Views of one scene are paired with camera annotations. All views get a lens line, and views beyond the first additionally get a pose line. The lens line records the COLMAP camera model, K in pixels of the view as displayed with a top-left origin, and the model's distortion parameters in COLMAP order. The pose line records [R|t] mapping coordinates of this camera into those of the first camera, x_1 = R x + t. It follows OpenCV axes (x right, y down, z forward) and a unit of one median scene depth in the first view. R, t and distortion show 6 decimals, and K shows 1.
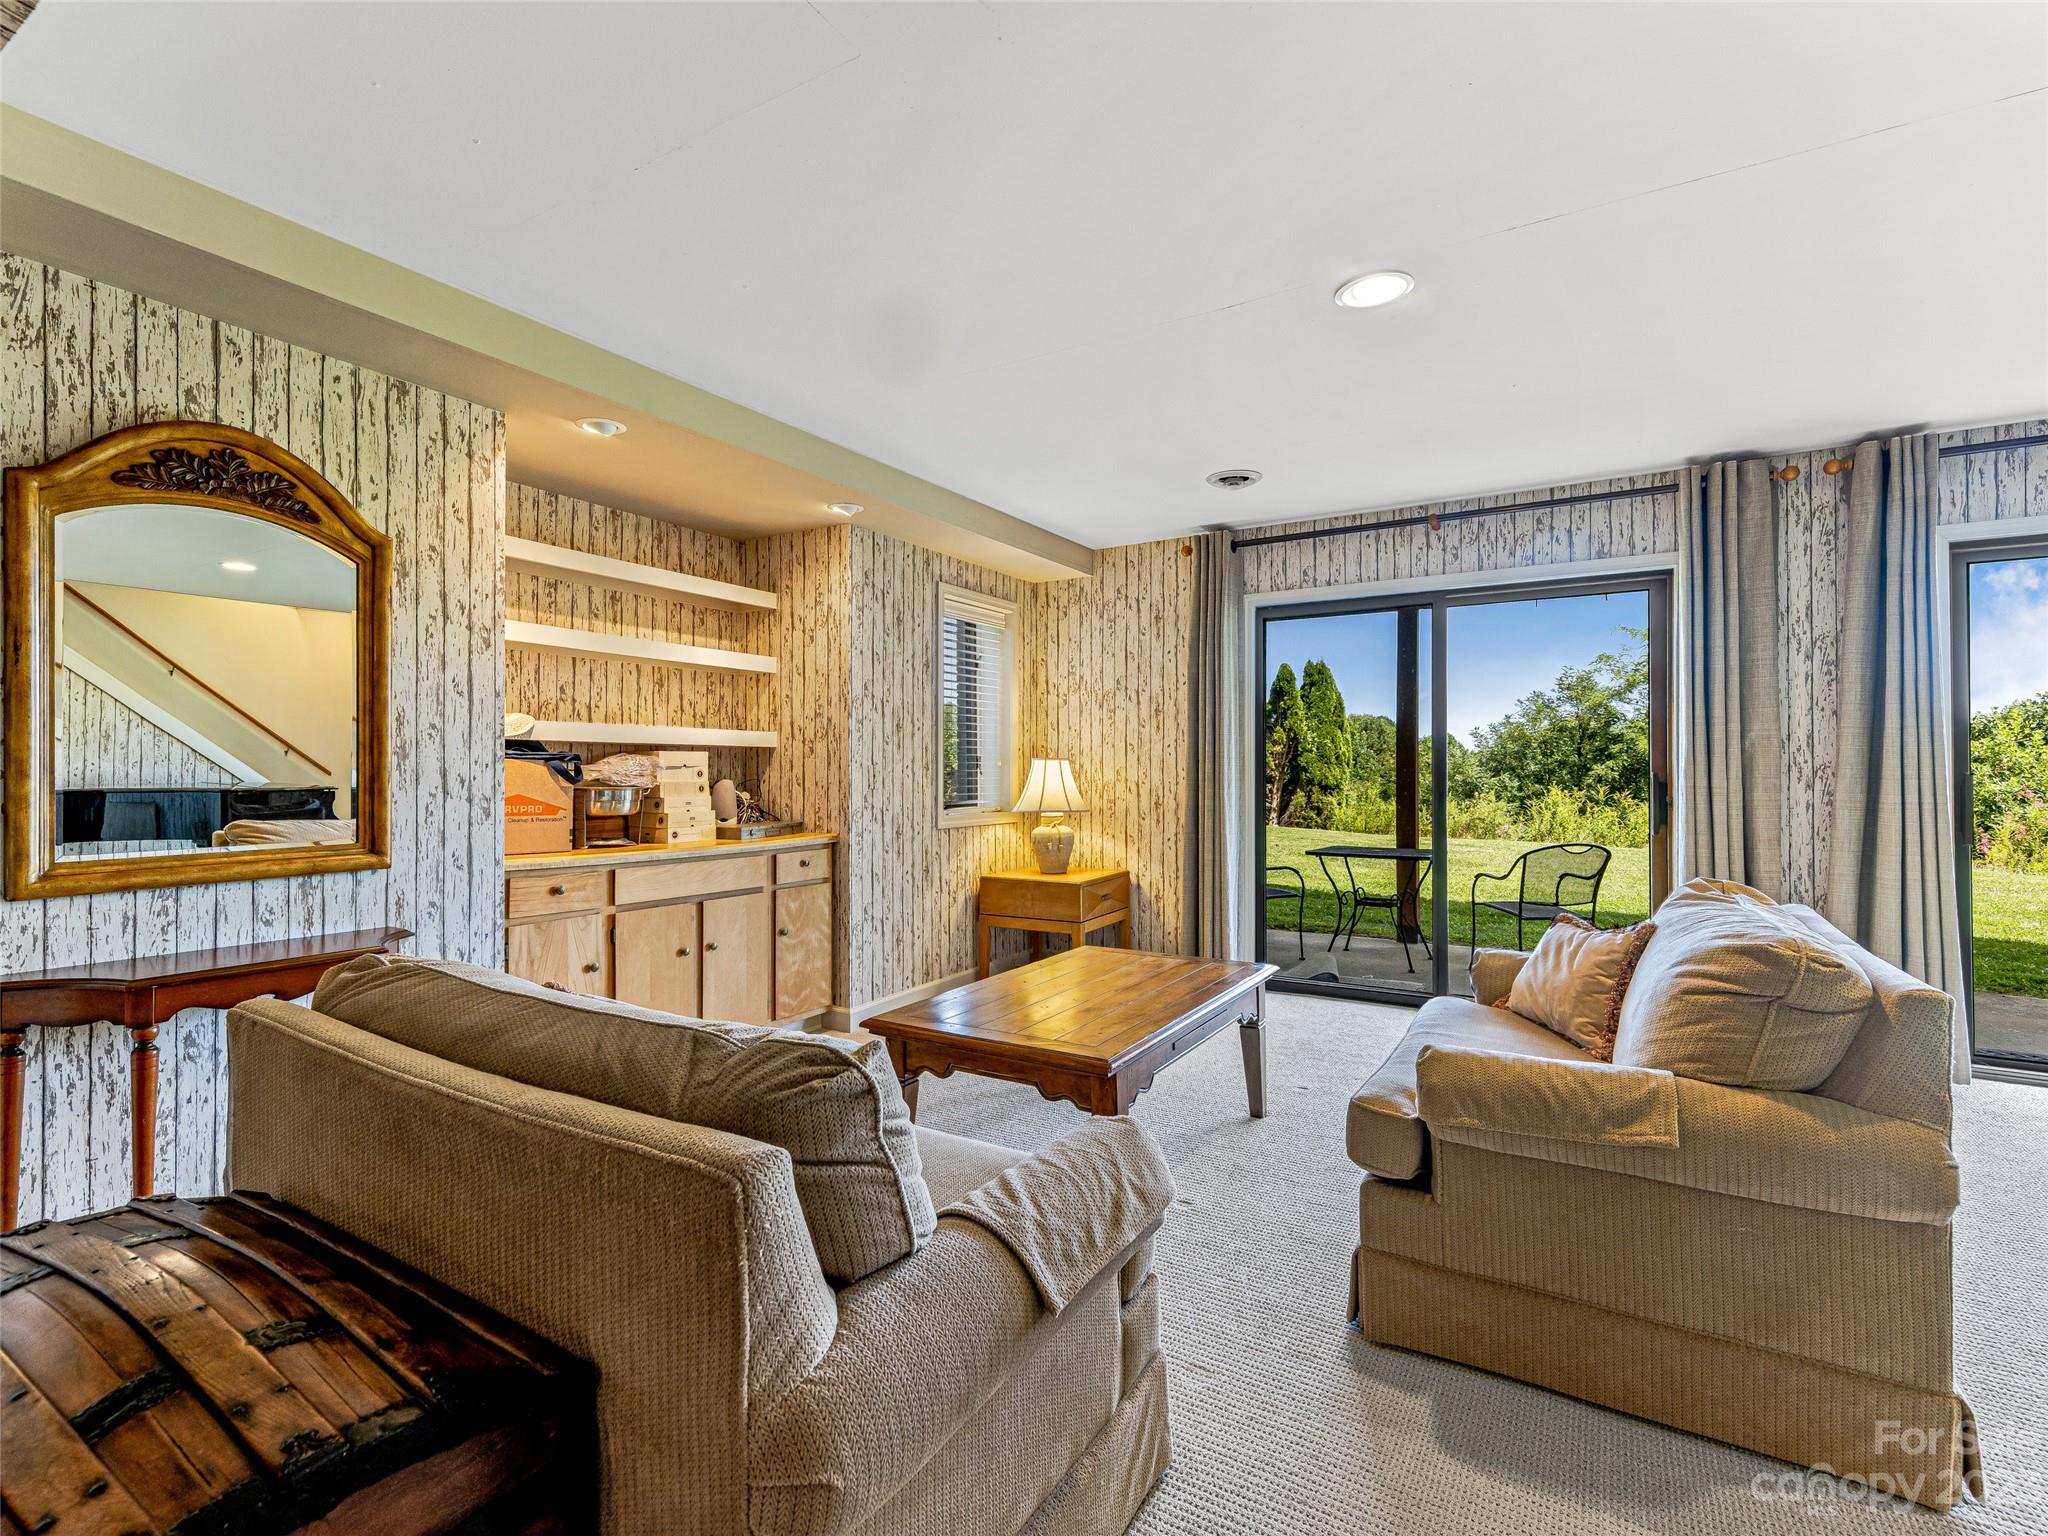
lens RADIAL K [[950.8, 0, 1024.0], [0, 950.8, 768.0], [0, 0, 1]] dist [0.001161, 0.000045]
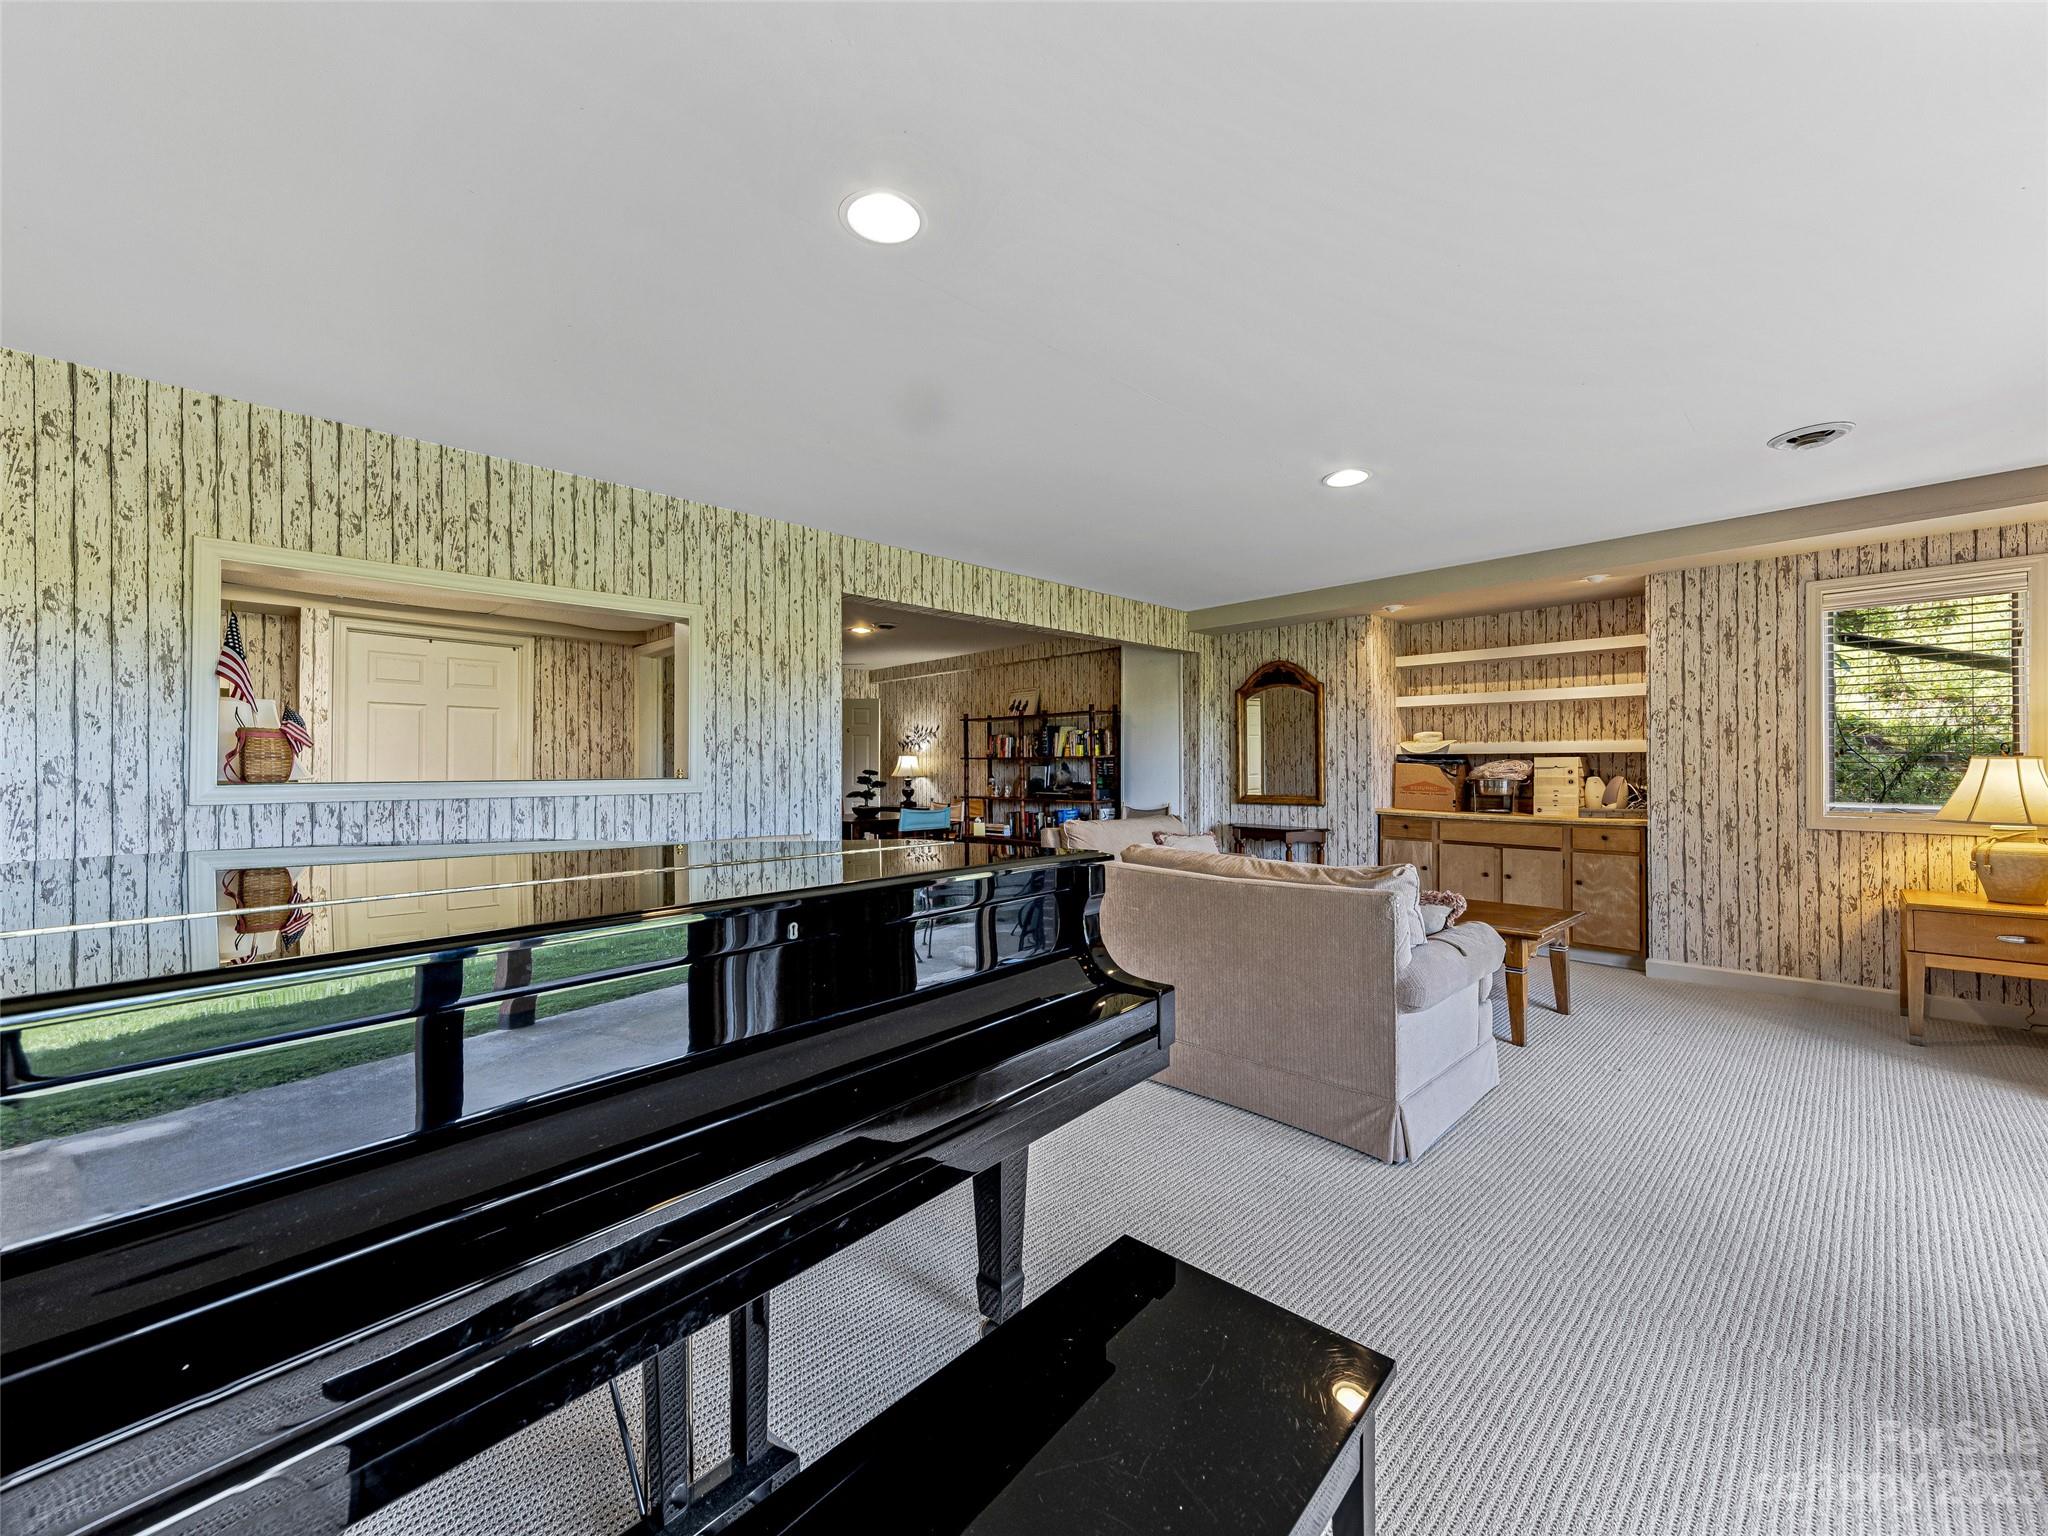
lens RADIAL K [[808.3, 0, 1024.0], [0, 808.3, 768.0], [0, 0, 1]] dist [0.000060, -0.000004]
pose [[-0.258614, 0.000254, -0.965981, 1.169445], [0.001649, 0.999999, -0.000179, -0.001341], [0.965979, -0.001639, -0.258614, 0.518350]]
